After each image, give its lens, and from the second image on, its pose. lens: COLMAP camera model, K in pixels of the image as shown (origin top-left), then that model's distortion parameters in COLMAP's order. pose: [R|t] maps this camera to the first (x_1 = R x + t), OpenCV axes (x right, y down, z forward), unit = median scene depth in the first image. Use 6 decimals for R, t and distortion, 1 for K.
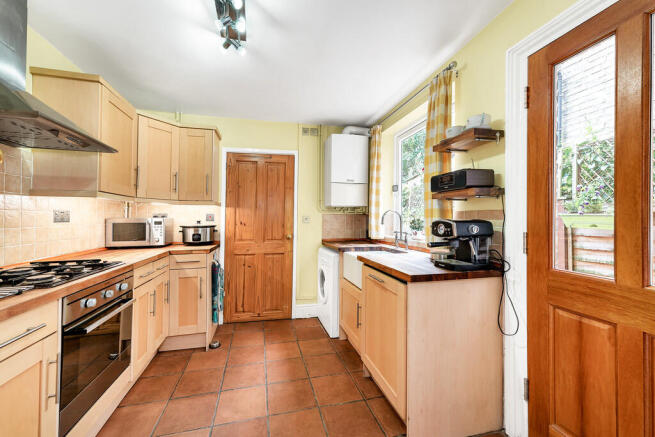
lens RADIAL K [[266.3, 0, 327.6], [0, 266.3, 215.4], [0, 0, 1]] dist [-0.000856, 0.000000]
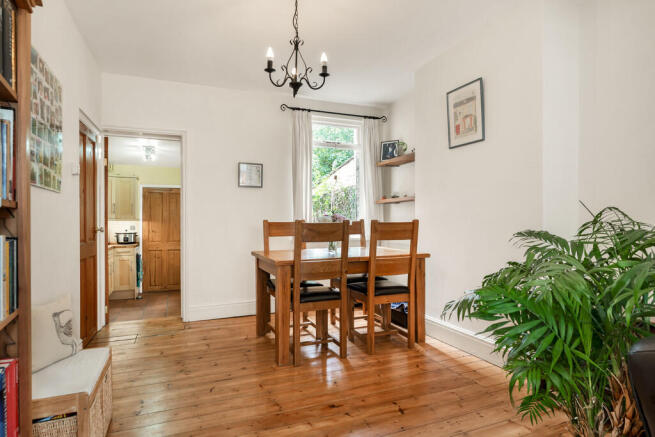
lens RADIAL K [[368.2, 0, 327.0], [0, 368.2, 220.2], [0, 0, 1]] dist [0.007806, 0.000450]
pose [[0.989449, -0.016448, 0.143948, 0.431637], [0.016313, 0.999865, 0.002123, -0.024786], [-0.143963, 0.000248, 0.989583, -1.472500]]
